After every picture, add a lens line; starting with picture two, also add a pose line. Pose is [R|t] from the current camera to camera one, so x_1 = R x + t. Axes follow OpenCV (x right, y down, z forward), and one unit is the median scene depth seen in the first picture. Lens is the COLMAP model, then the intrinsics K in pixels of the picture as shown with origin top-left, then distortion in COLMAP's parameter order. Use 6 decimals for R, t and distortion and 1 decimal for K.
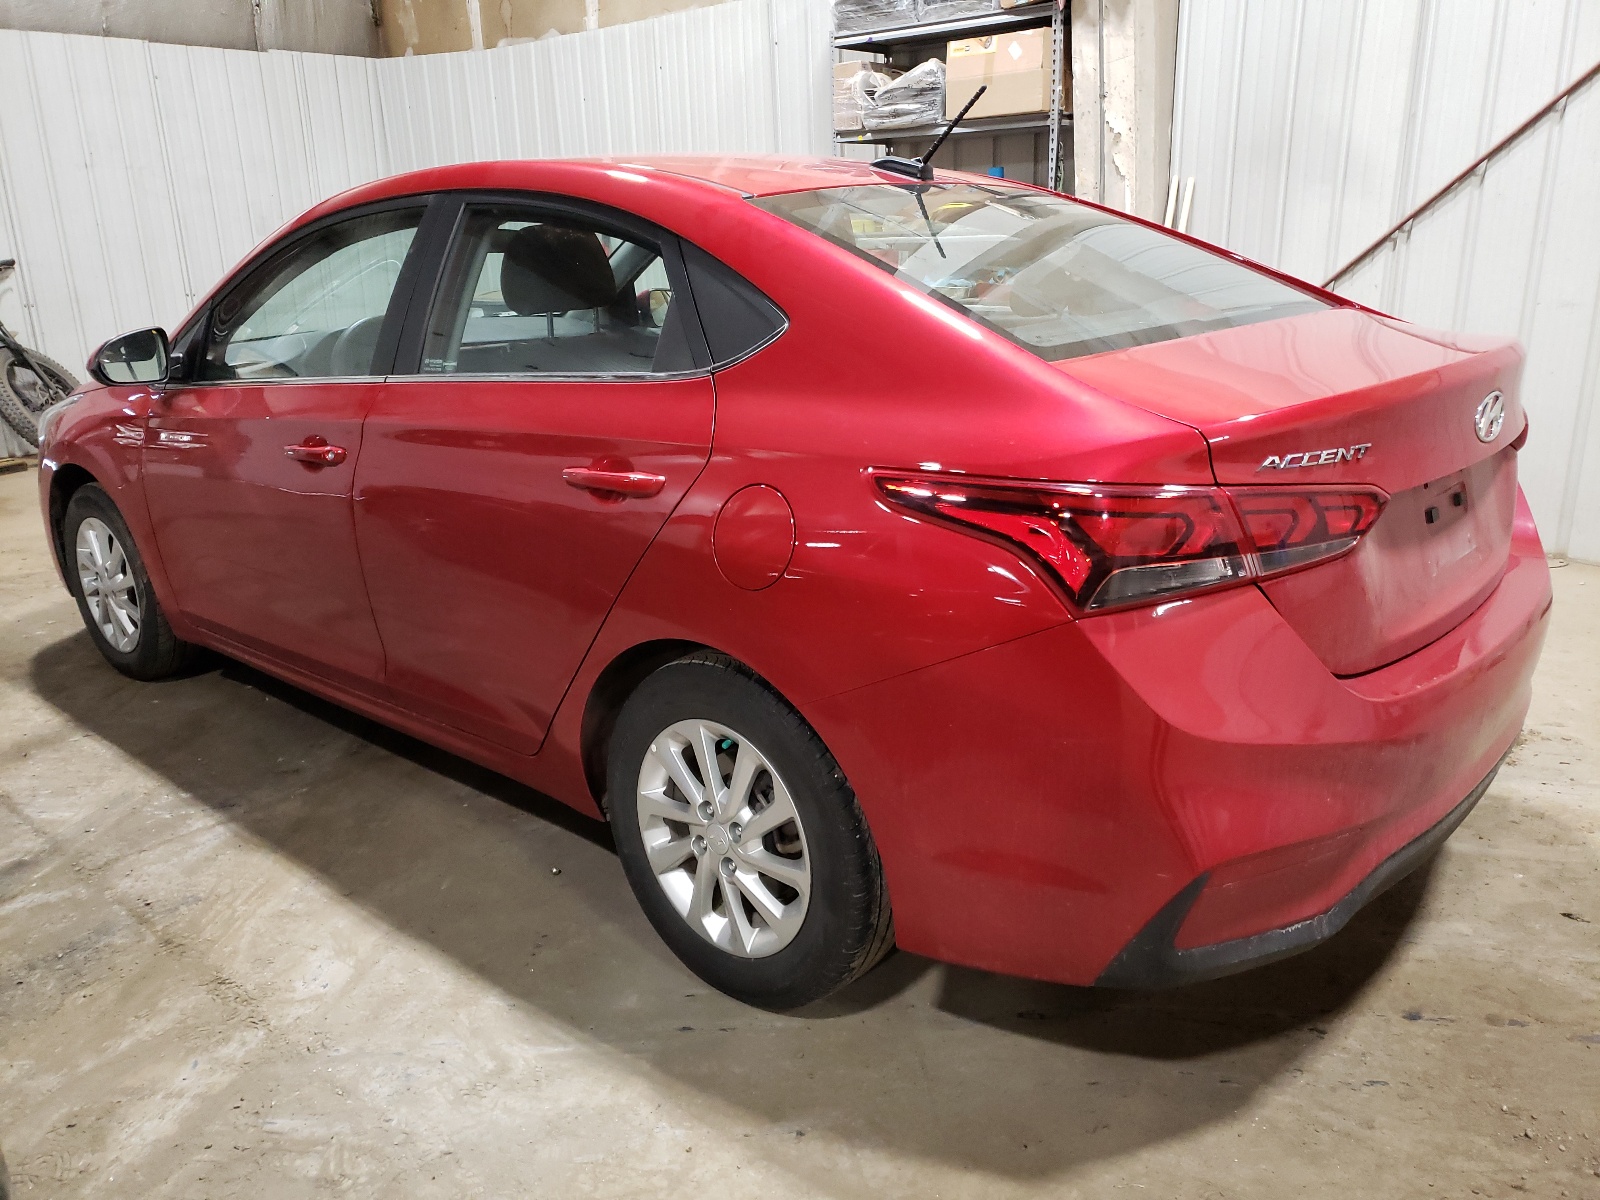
lens RADIAL K [[1244.1, 0, 800.0], [0, 1244.1, 600.0], [0, 0, 1]] dist [0.028908, -0.001012]
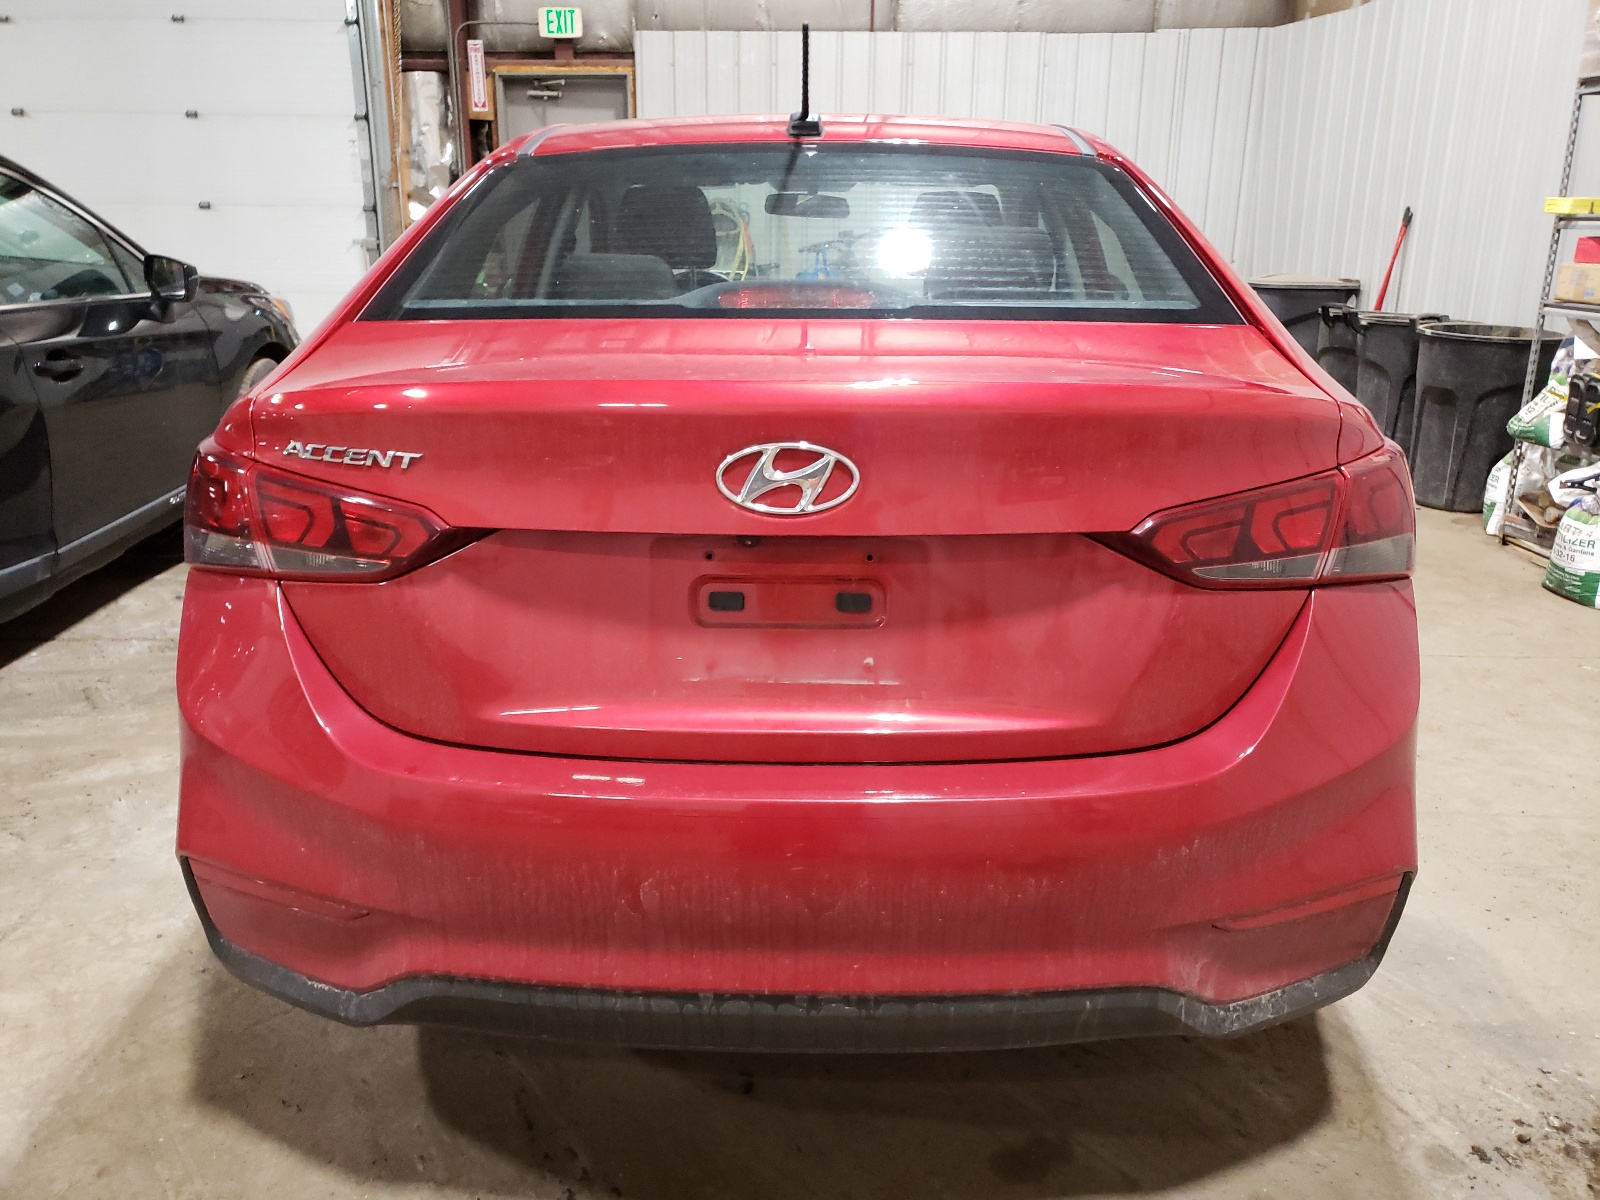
lens RADIAL K [[1244.1, 0, 800.0], [0, 1244.1, 600.0], [0, 0, 1]] dist [0.028908, -0.001012]
pose [[0.637847, 0.249243, -0.728717, 0.275575], [-0.239436, 0.963473, 0.119957, -0.042884], [0.731998, 0.097967, 0.674226, 0.147009]]
